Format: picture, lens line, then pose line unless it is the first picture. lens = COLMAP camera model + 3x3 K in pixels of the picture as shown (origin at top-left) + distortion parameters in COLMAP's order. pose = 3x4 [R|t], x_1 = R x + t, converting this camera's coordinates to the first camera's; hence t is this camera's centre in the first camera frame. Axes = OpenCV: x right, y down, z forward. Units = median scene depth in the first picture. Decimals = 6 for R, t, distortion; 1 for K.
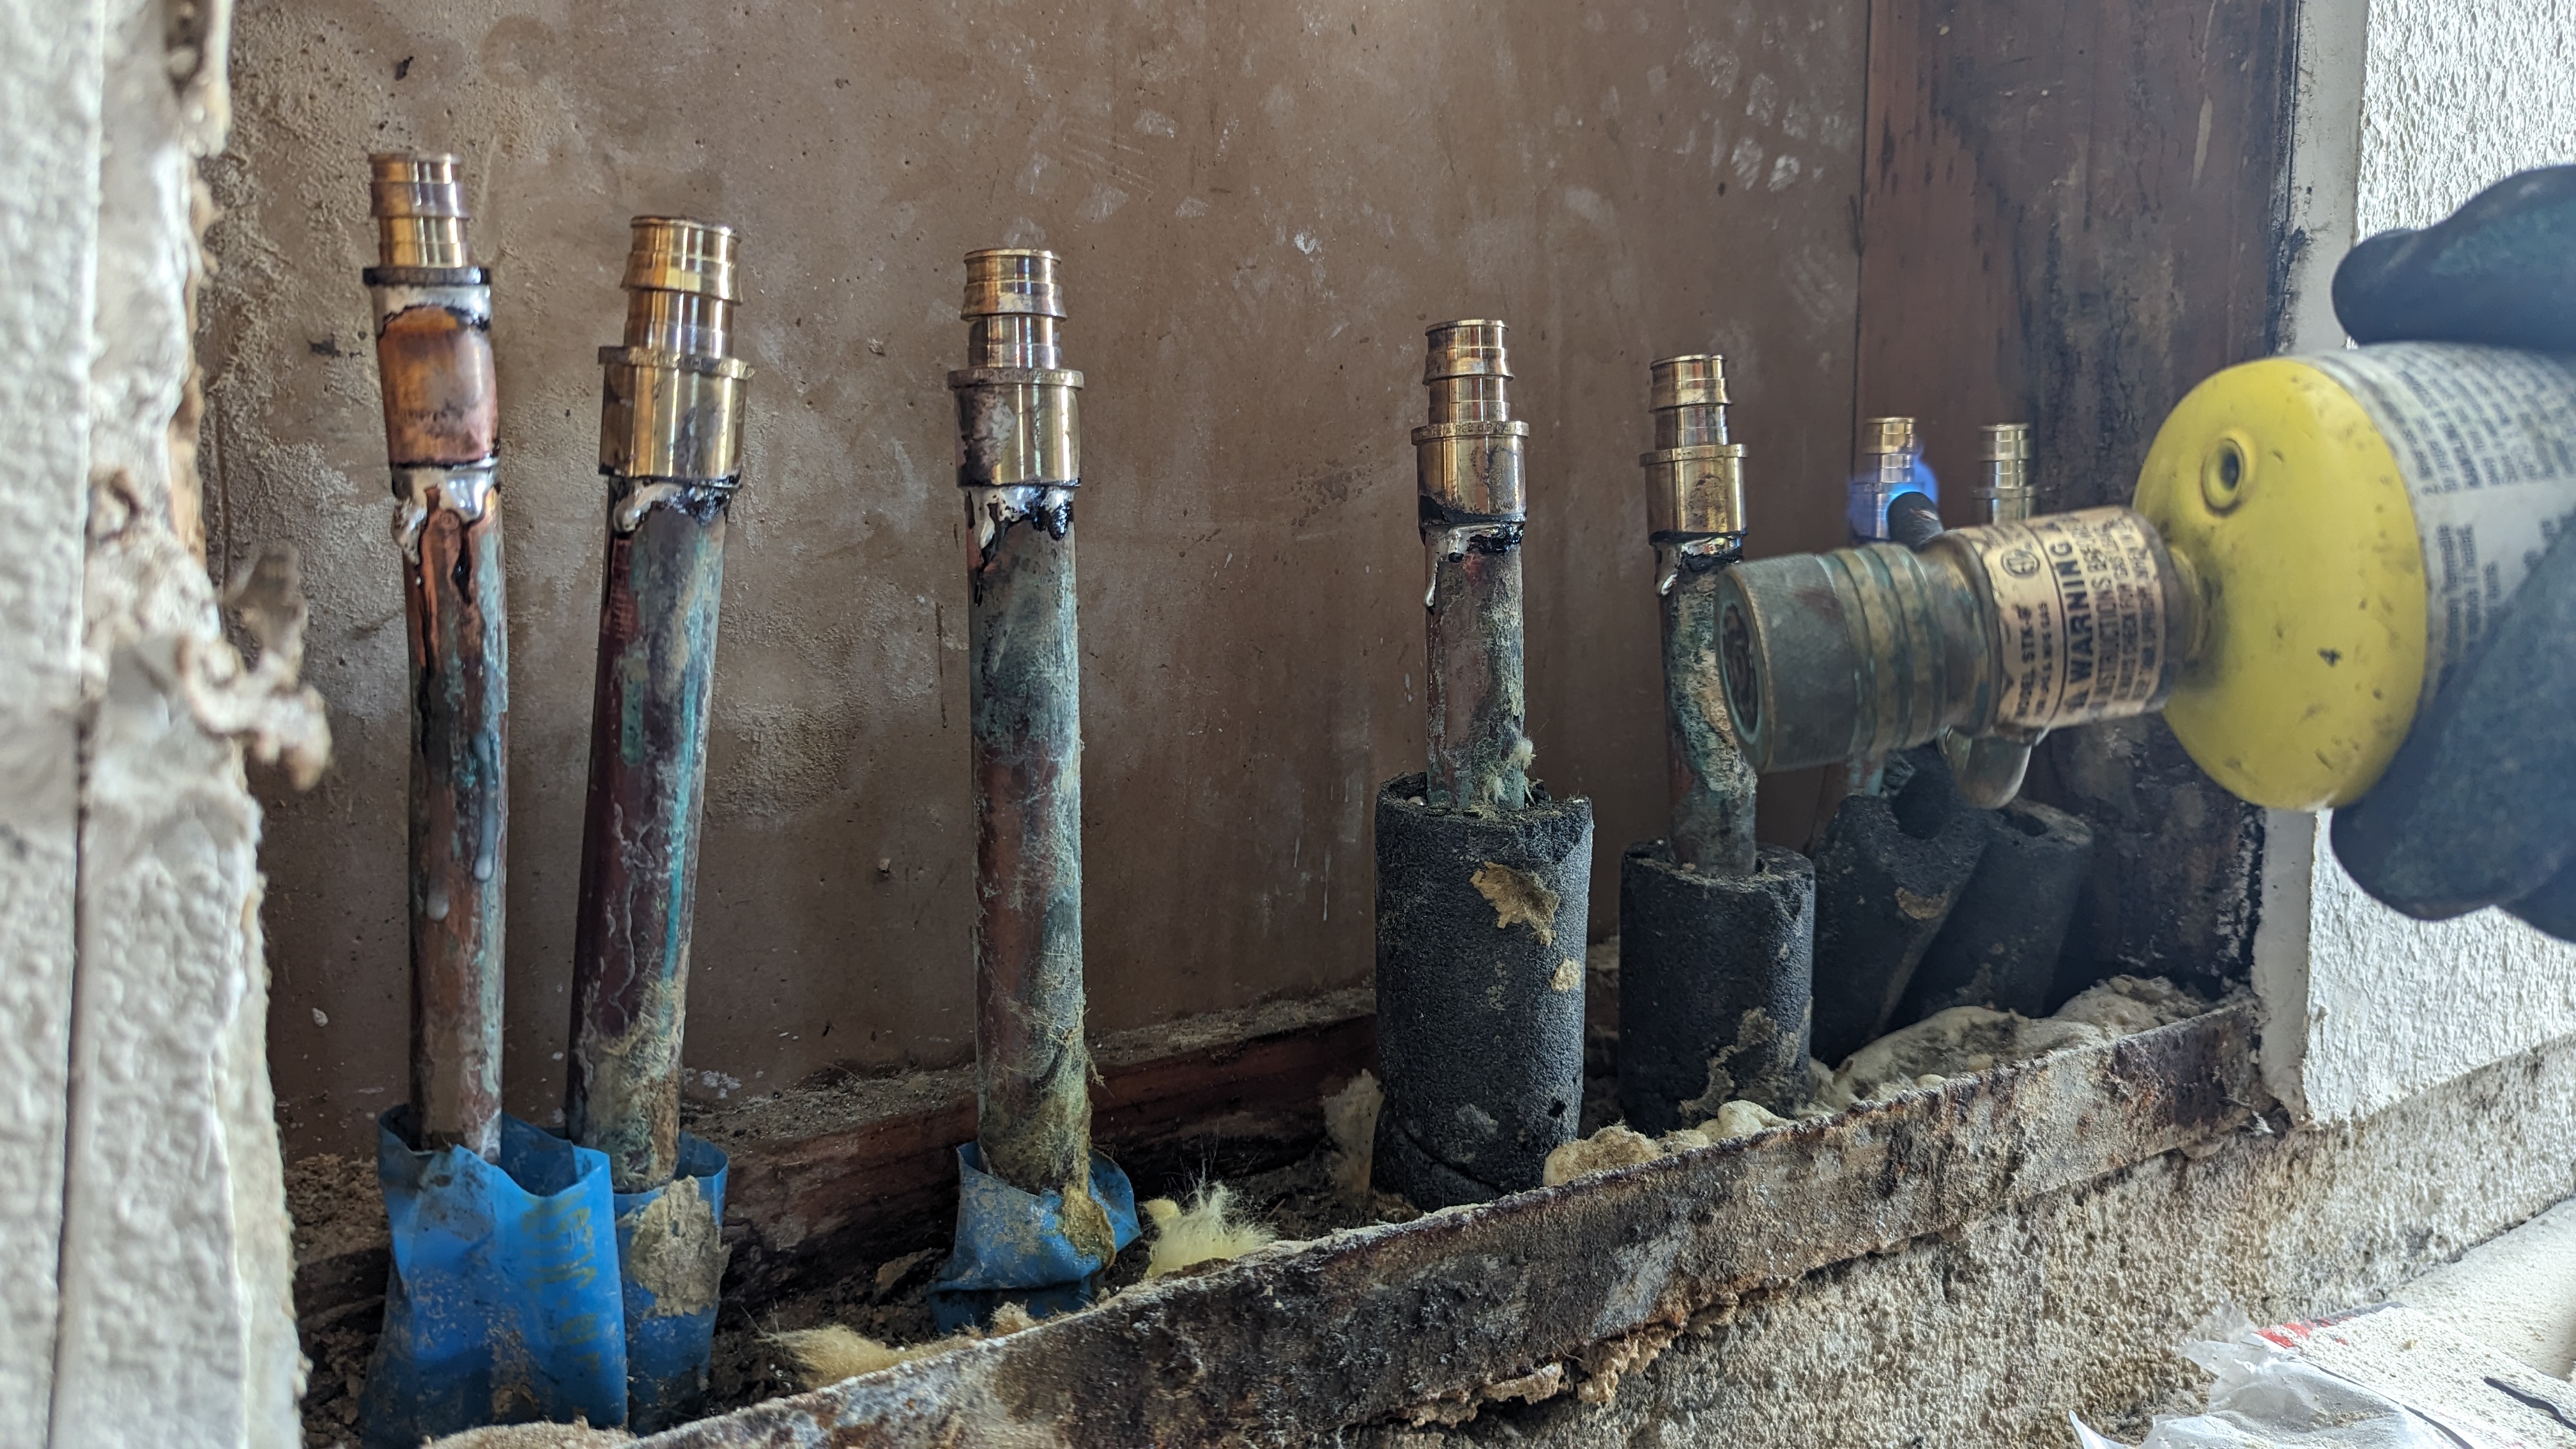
lens RADIAL K [[1890.2, 0, 1274.5], [0, 1890.2, 722.7], [0, 0, 1]] dist [0.032438, -0.042669]
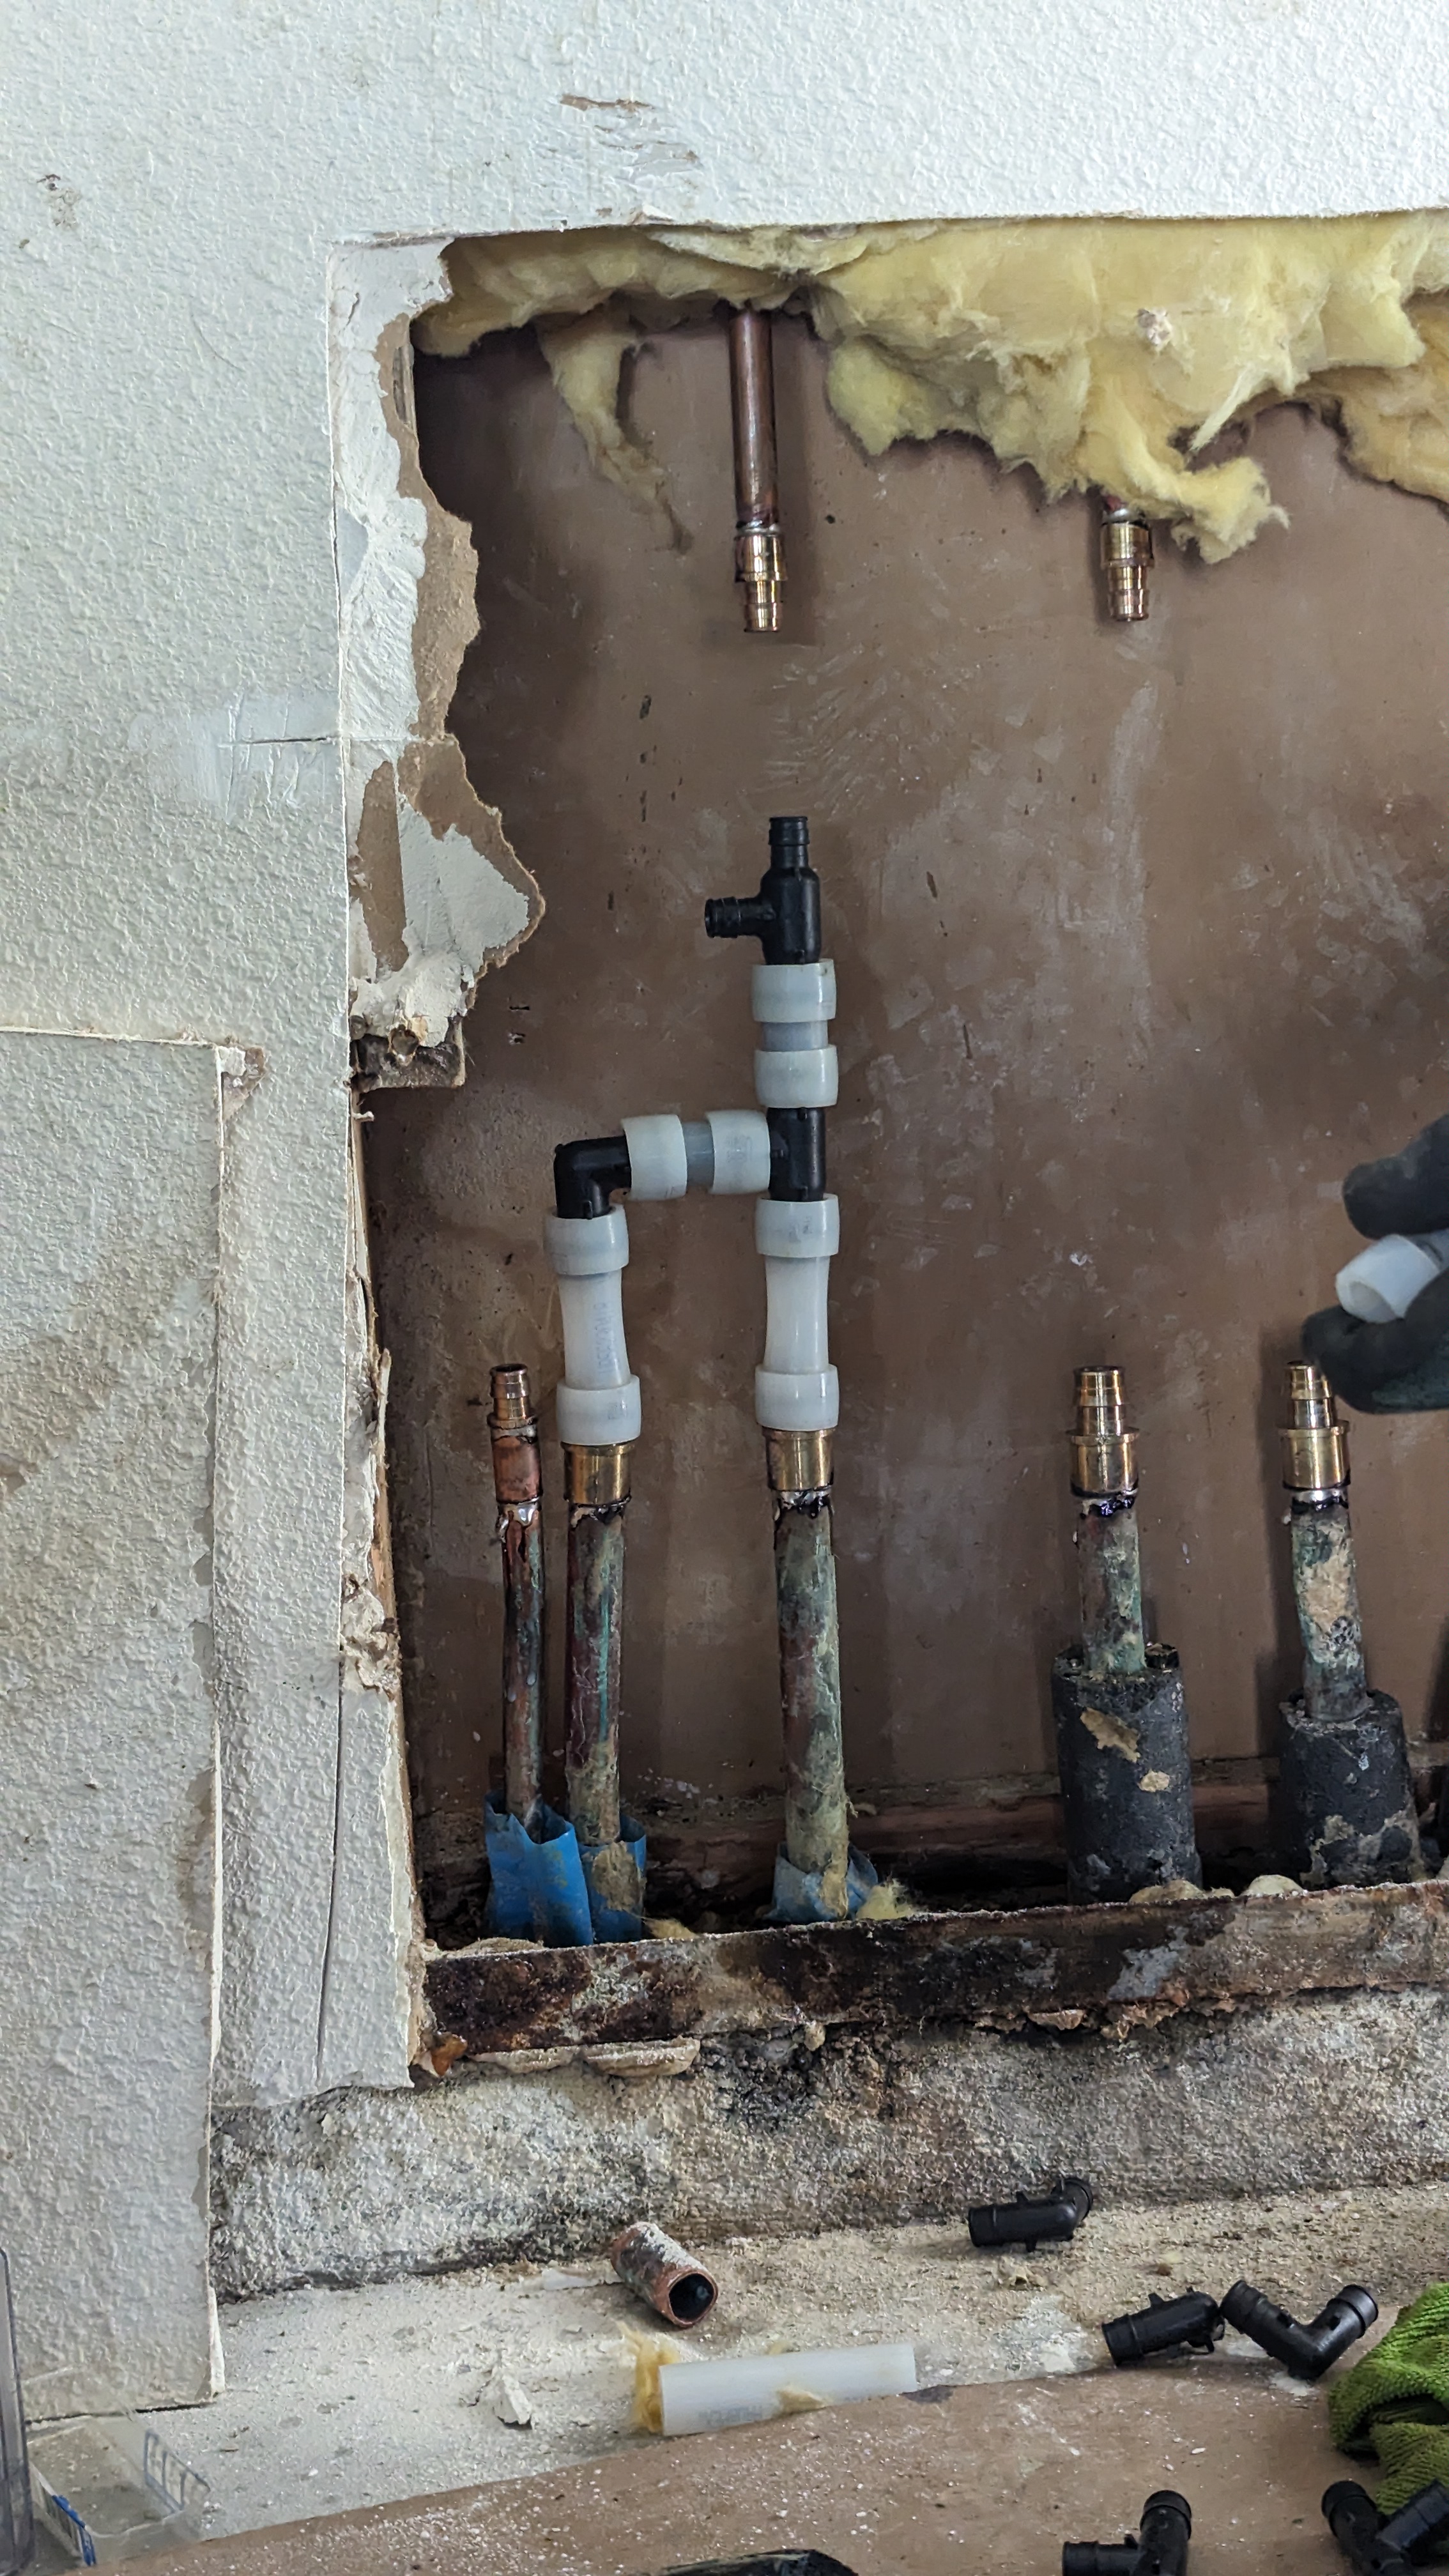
lens RADIAL K [[3657.0, 0, 722.6], [0, 3657.0, 1226.8], [0, 0, 1]] dist [0.167177, -0.625847]
pose [[0.862640, 0.032954, -0.504743, 1.491115], [-0.001305, 0.998017, 0.062929, -0.563675], [0.505816, -0.053627, 0.860973, -1.943712]]
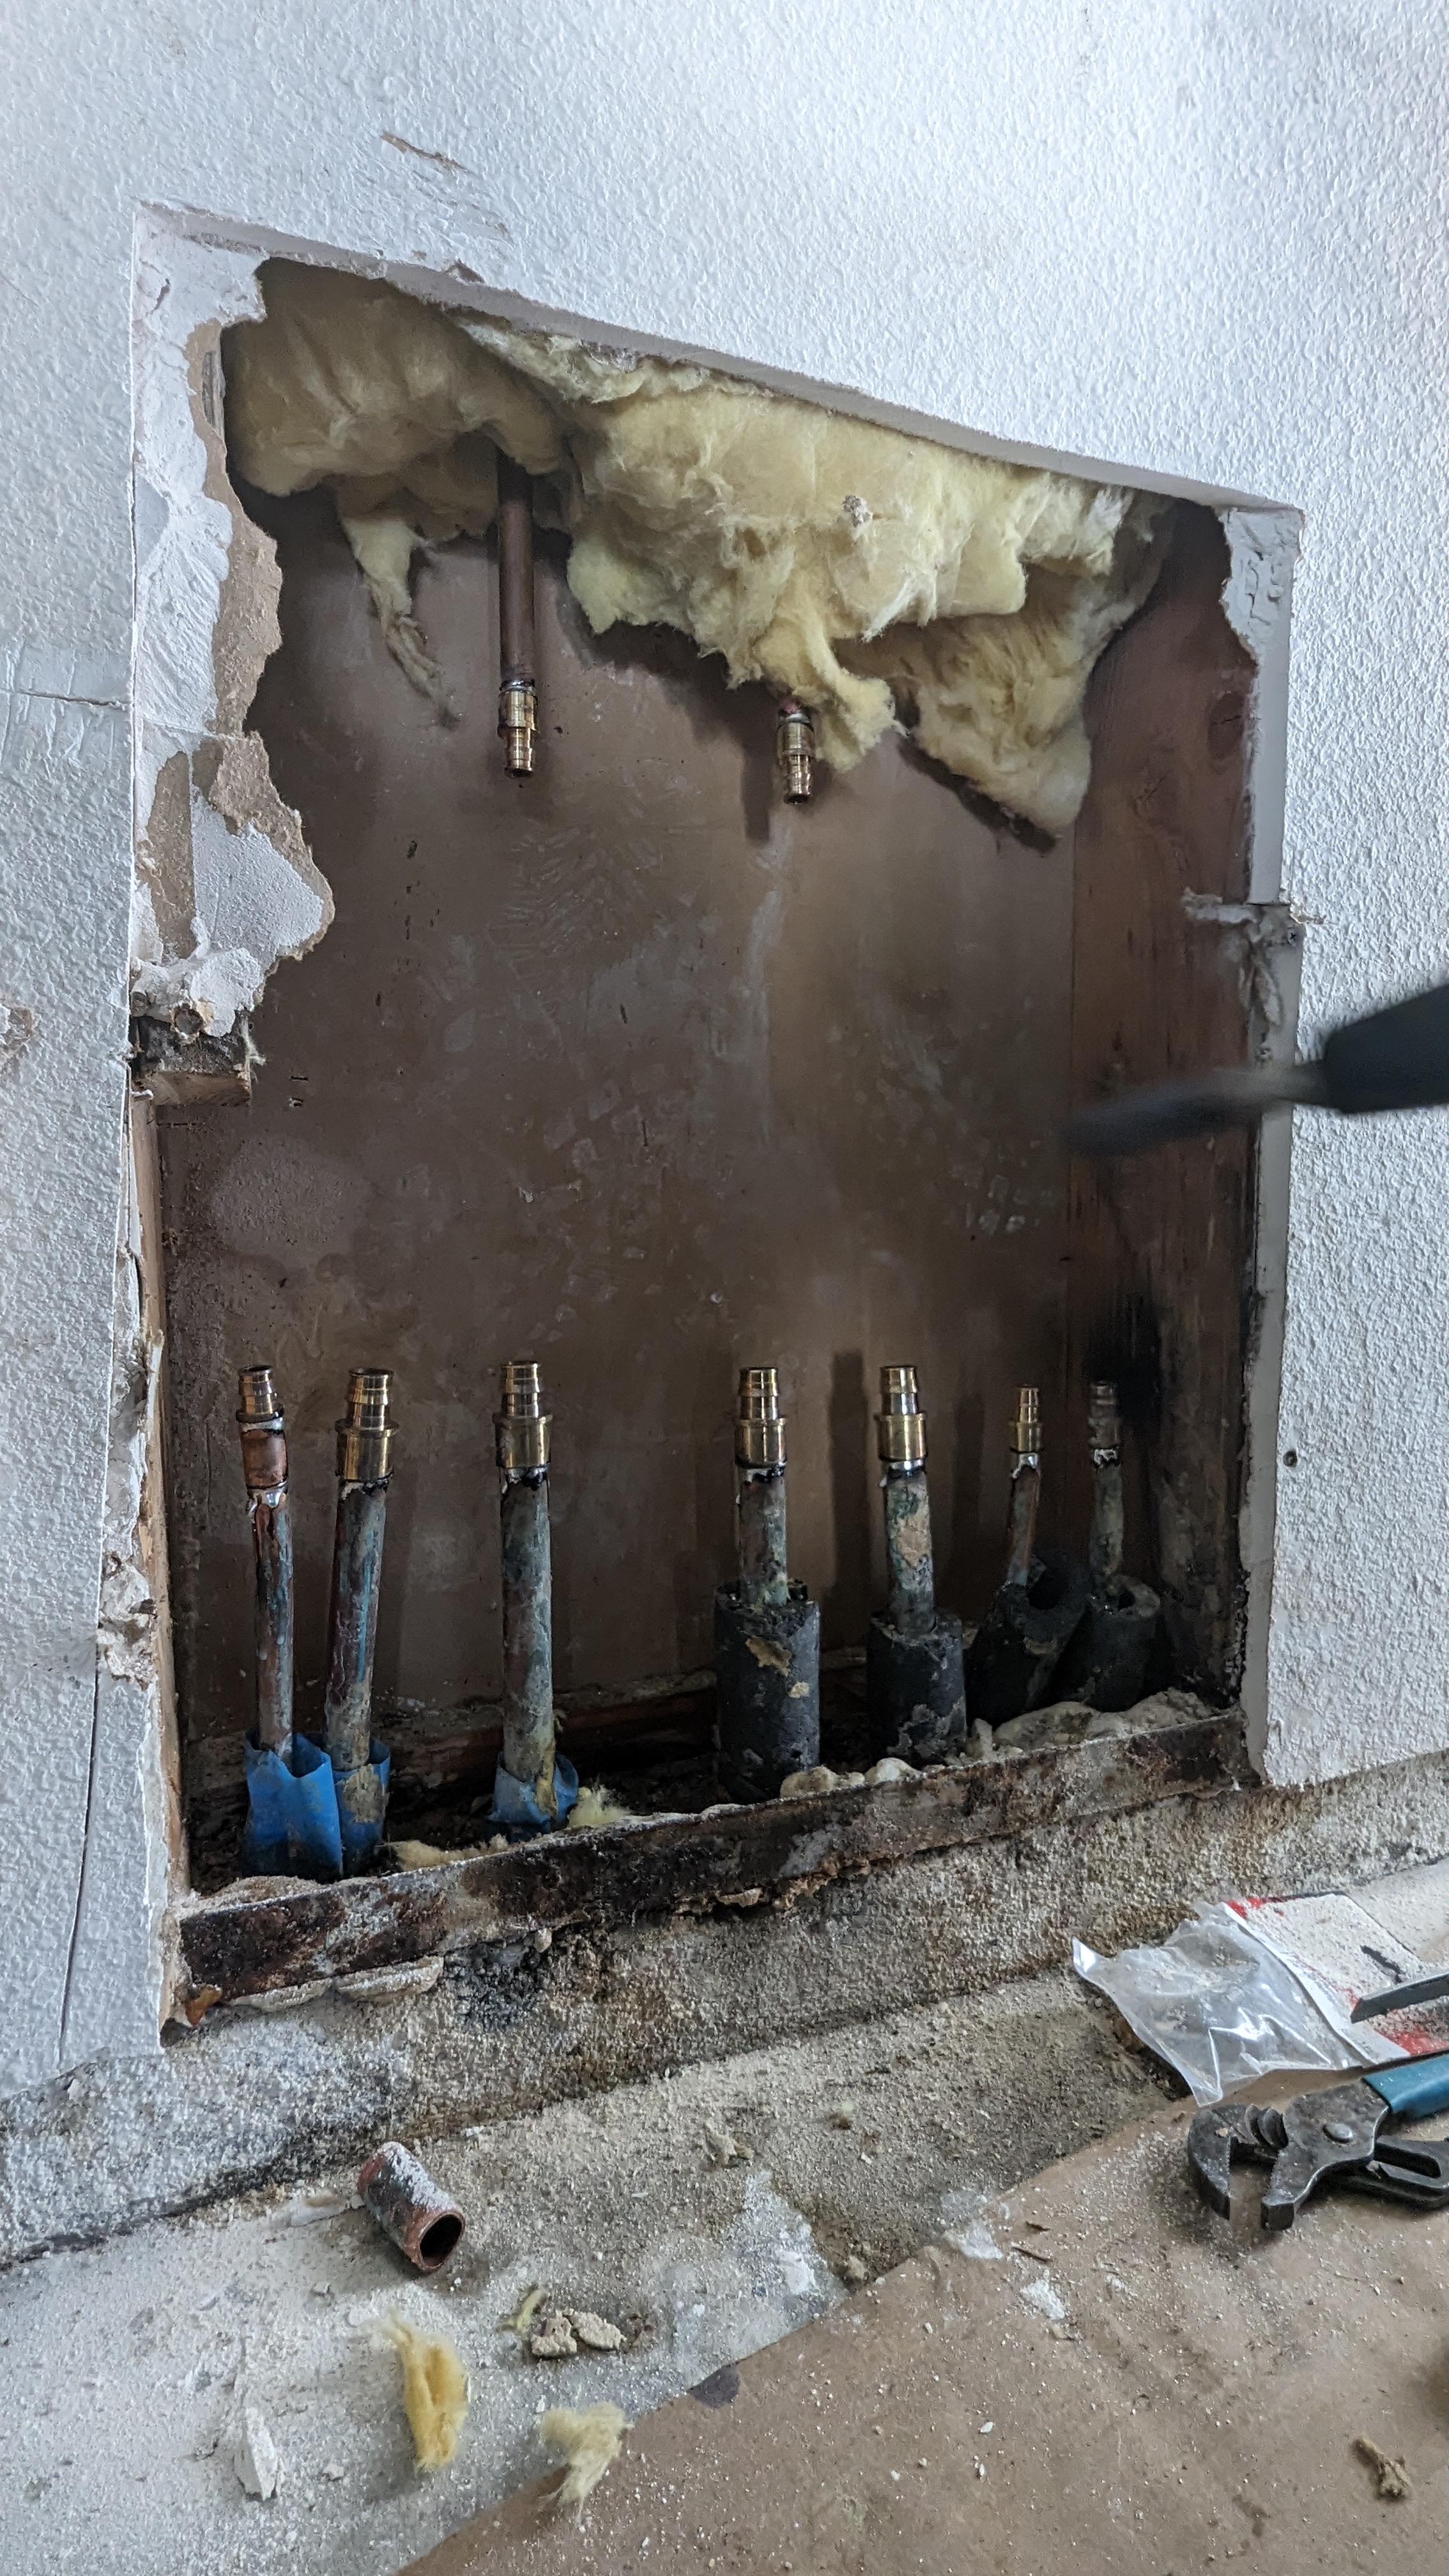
lens RADIAL K [[1234.2, 0, 707.9], [0, 1234.2, 1289.4], [0, 0, 1]] dist [-0.003378, 0.002507]
pose [[0.969372, 0.015588, -0.245103, 0.409912], [-0.022604, 0.999411, -0.025839, -0.282516], [0.244556, 0.030587, 0.969153, -0.349662]]
